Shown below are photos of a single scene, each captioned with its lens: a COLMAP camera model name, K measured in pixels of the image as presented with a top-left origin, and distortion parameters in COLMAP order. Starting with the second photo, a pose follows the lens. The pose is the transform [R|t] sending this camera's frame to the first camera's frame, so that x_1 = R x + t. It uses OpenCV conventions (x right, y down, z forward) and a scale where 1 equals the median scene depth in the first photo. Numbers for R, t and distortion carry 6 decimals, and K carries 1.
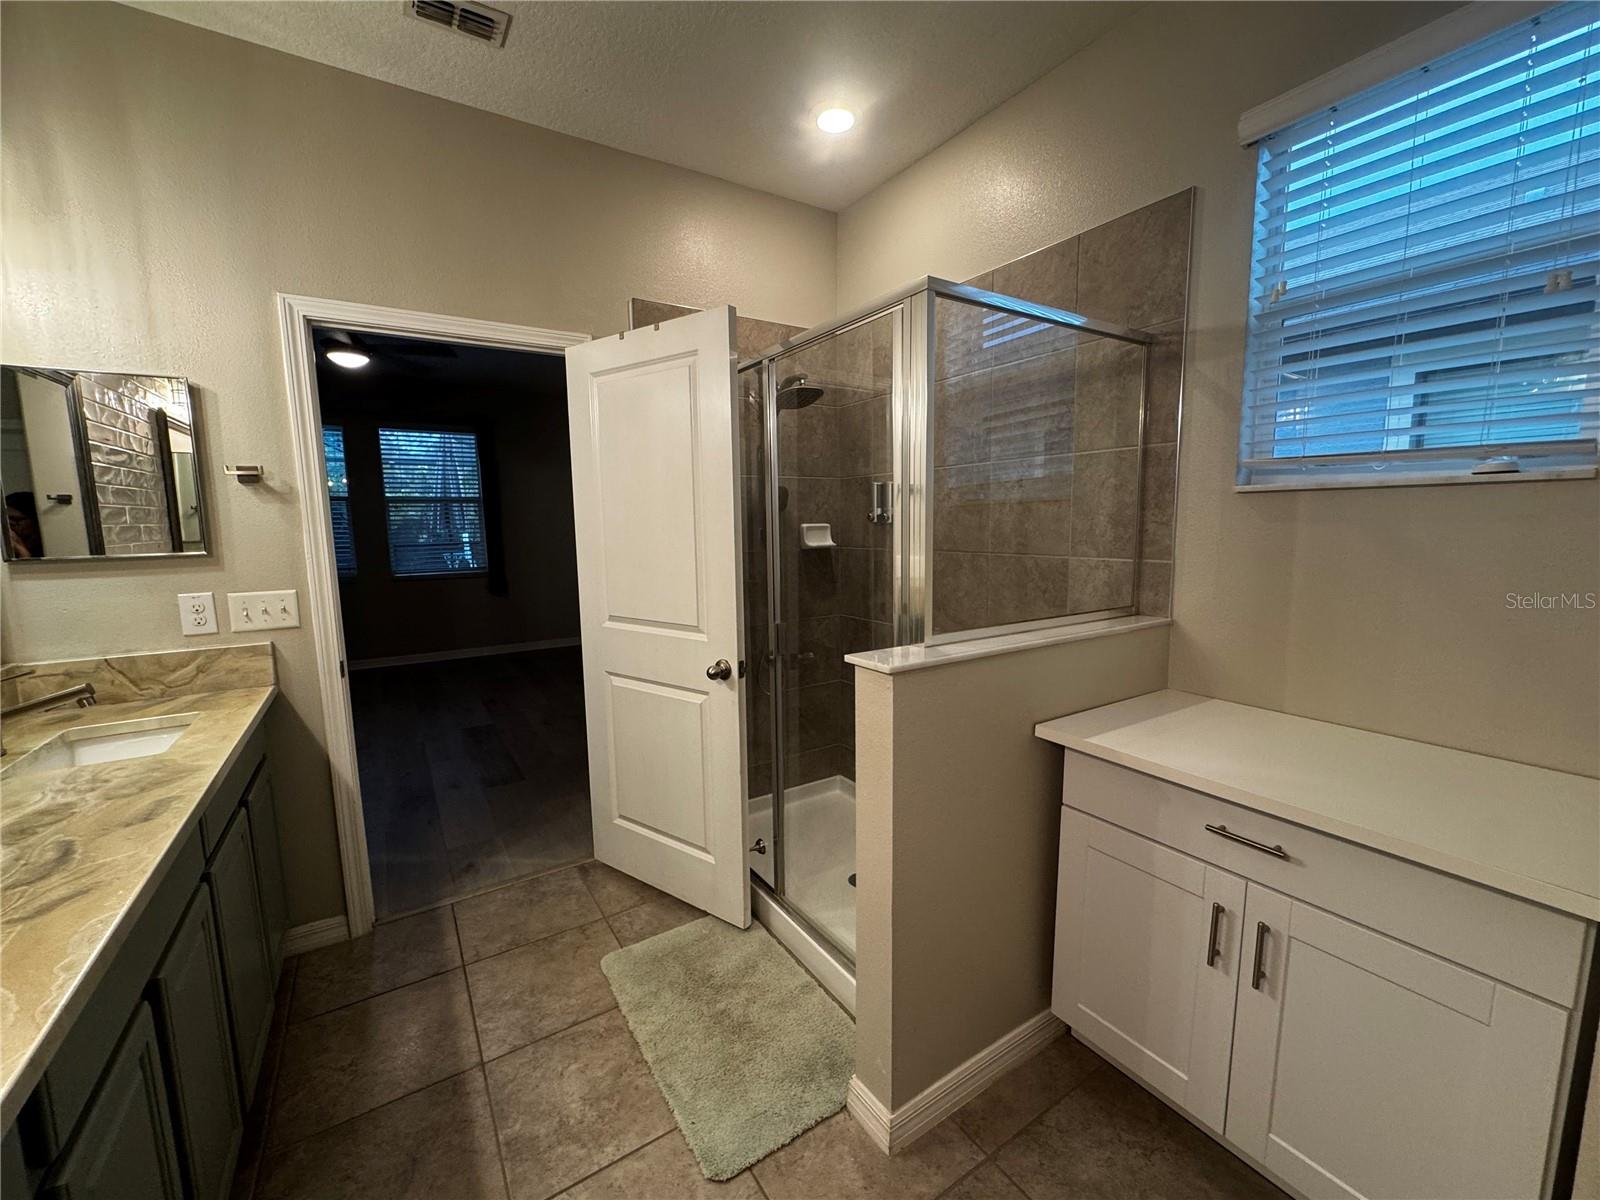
lens RADIAL K [[639.7, 0, 795.3], [0, 639.7, 595.6], [0, 0, 1]] dist [0.000166, -0.000059]
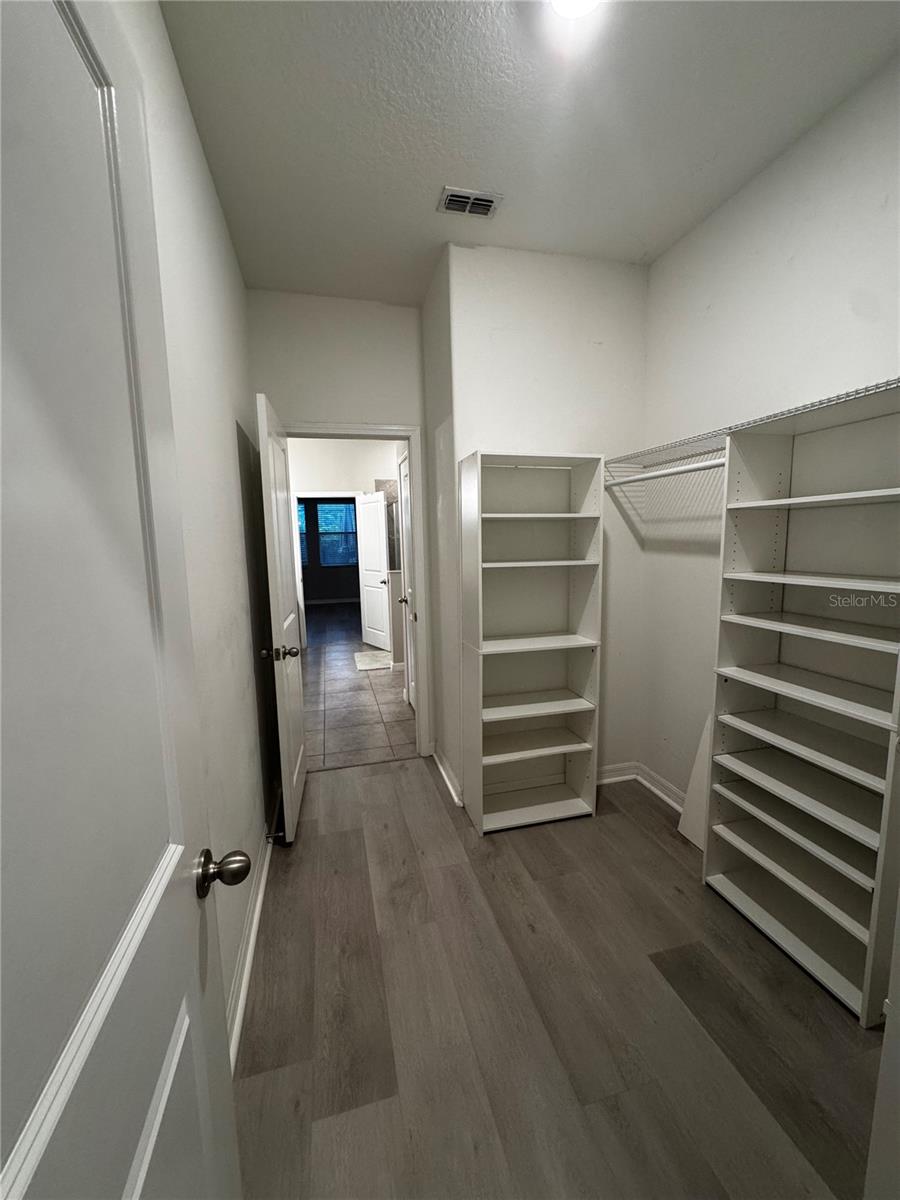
lens RADIAL K [[479.8, 0, 455.7], [0, 479.8, 602.1], [0, 0, 1]] dist [0.000166, -0.000059]
pose [[0.951077, 0.031102, -0.307384, 1.421681], [-0.026384, 0.999462, 0.019494, 0.210046], [0.307825, -0.010430, 0.951386, -1.951884]]
